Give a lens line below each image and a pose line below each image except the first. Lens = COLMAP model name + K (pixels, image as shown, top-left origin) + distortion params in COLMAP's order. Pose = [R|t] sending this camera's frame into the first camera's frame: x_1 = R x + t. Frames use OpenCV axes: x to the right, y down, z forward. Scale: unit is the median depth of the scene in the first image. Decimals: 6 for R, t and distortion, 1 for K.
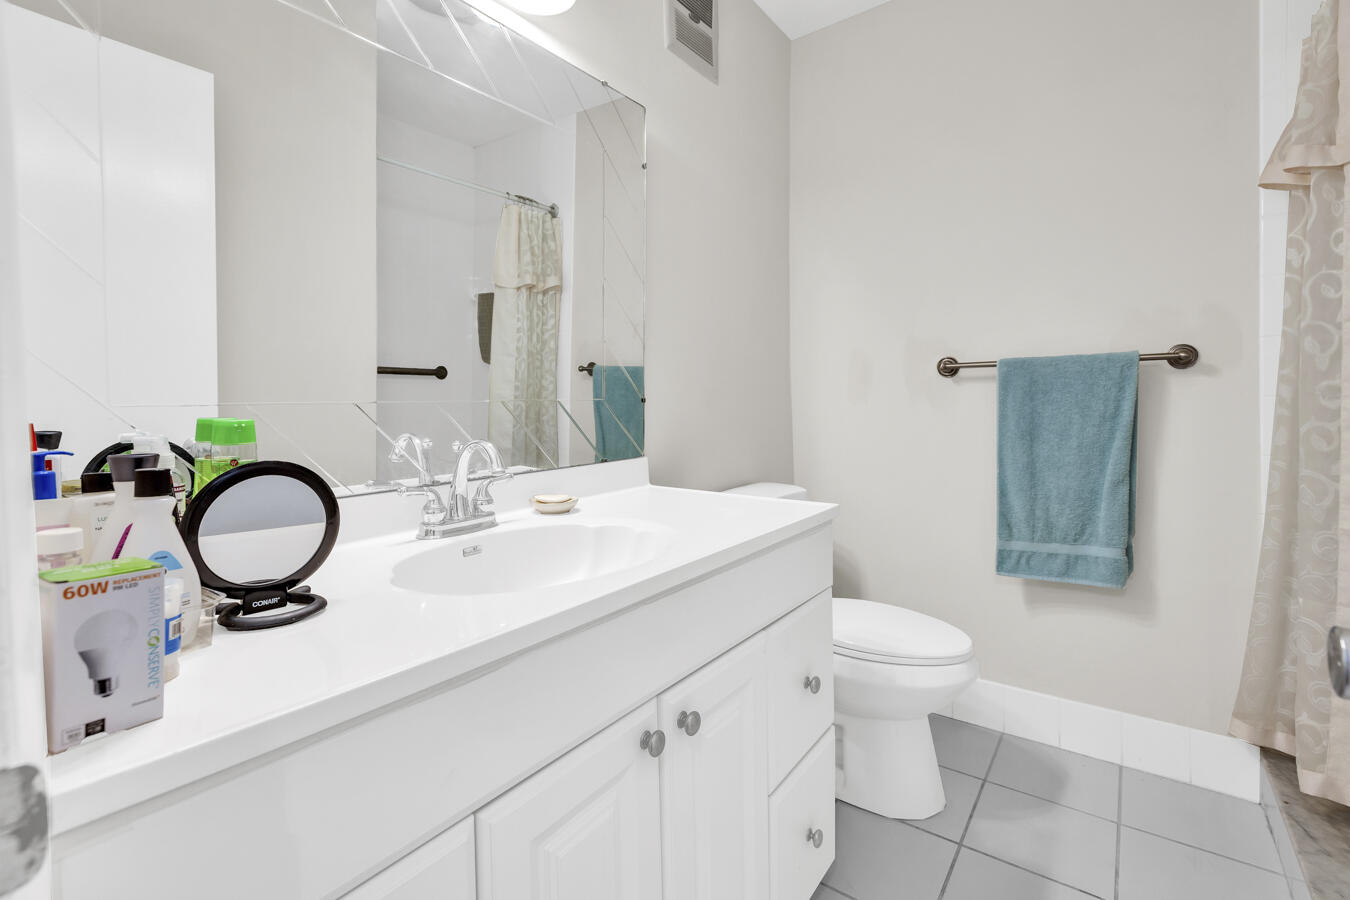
lens RADIAL K [[603.1, 0, 675.7], [0, 603.1, 415.9], [0, 0, 1]] dist [0.000816, -0.000866]
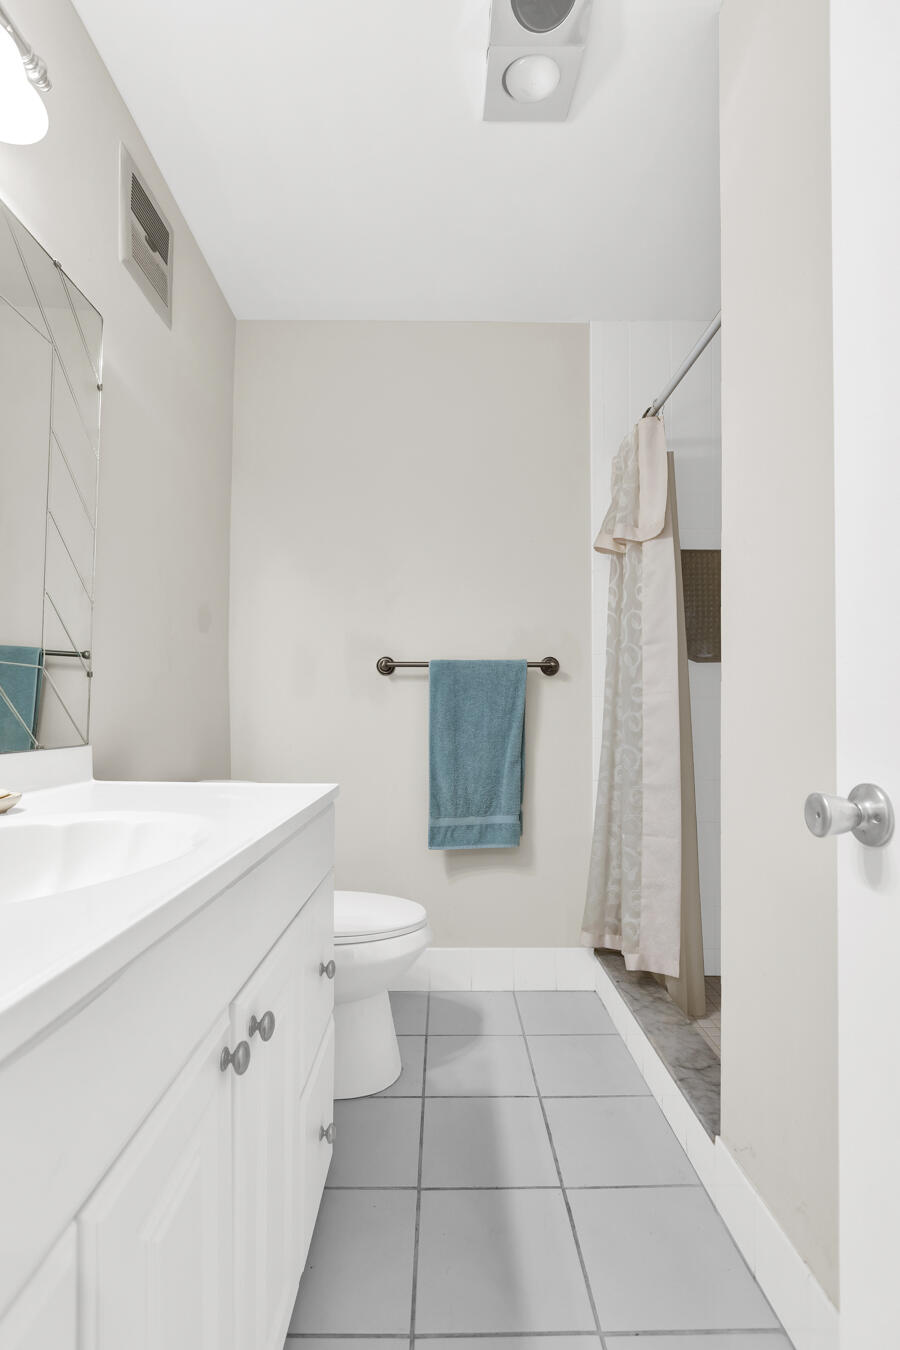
lens RADIAL K [[603.1, 0, 447.1], [0, 603.1, 705.6], [0, 0, 1]] dist [0.000816, -0.000866]
pose [[0.801234, 0.025697, 0.597799, -0.149919], [-0.002480, 0.999211, -0.039627, 0.045826], [-0.598346, 0.030268, 0.800666, 0.077712]]
